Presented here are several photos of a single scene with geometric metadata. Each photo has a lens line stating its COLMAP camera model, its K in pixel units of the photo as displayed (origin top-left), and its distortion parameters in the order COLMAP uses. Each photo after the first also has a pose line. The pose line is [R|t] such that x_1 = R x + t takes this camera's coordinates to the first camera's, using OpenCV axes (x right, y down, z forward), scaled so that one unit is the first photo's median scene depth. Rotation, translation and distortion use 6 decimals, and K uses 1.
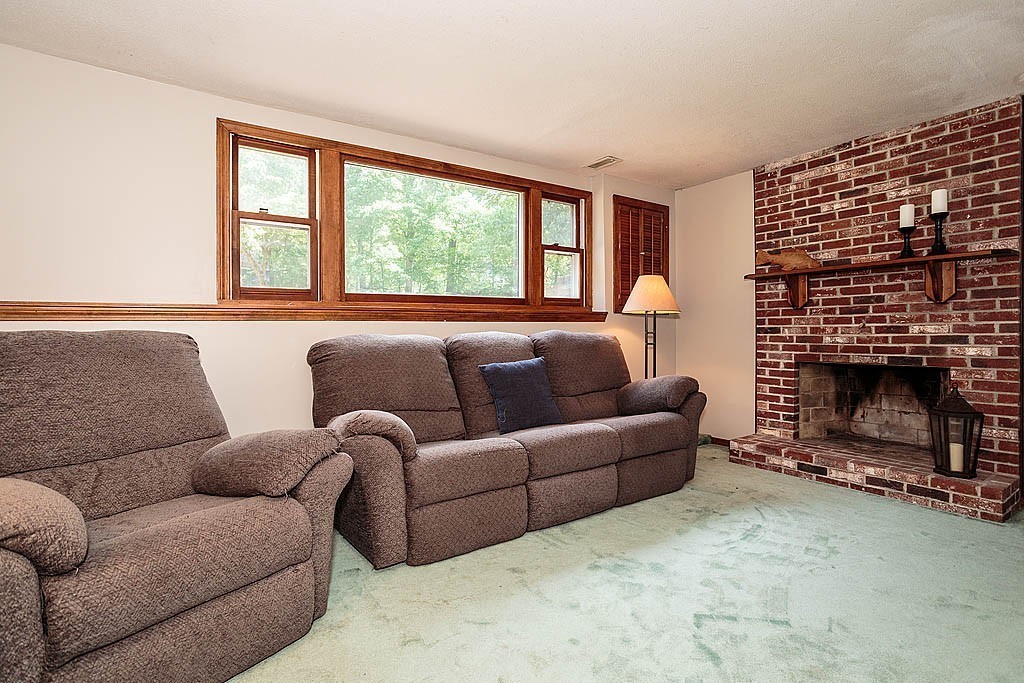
lens RADIAL K [[535.0, 0, 509.1], [0, 535.0, 329.6], [0, 0, 1]] dist [-0.000635, 0.000216]
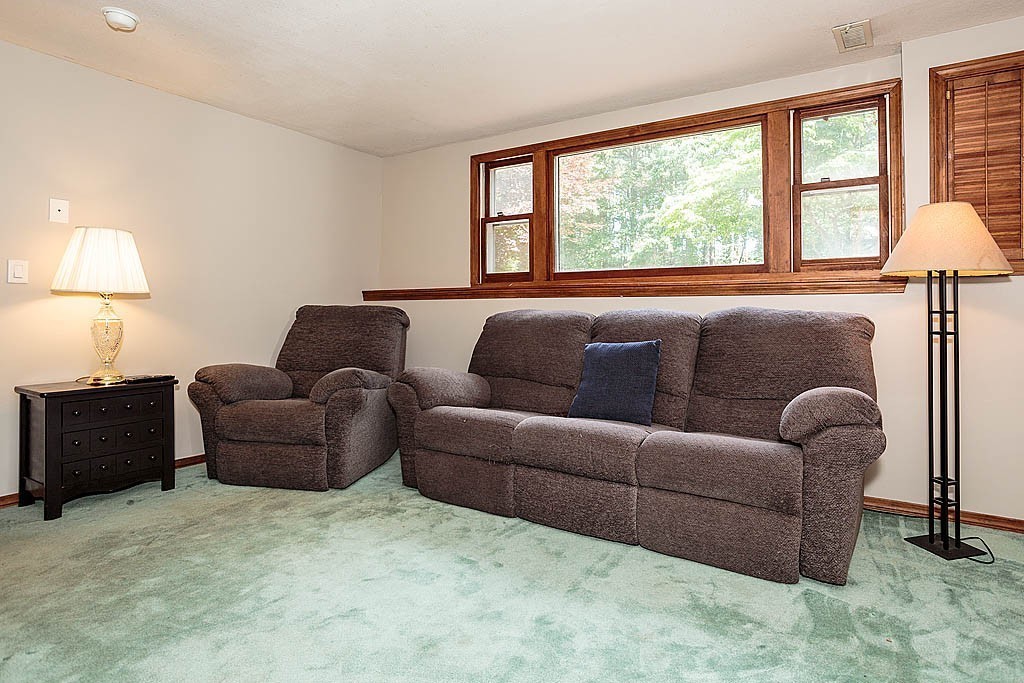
lens RADIAL K [[526.0, 0, 513.8], [0, 526.0, 304.9], [0, 0, 1]] dist [-0.000135, 0.000076]
pose [[0.428352, 0.001784, -0.903610, 0.569701], [0.000759, 0.999997, 0.002334, -0.002826], [0.903612, -0.001685, 0.428349, 0.386600]]
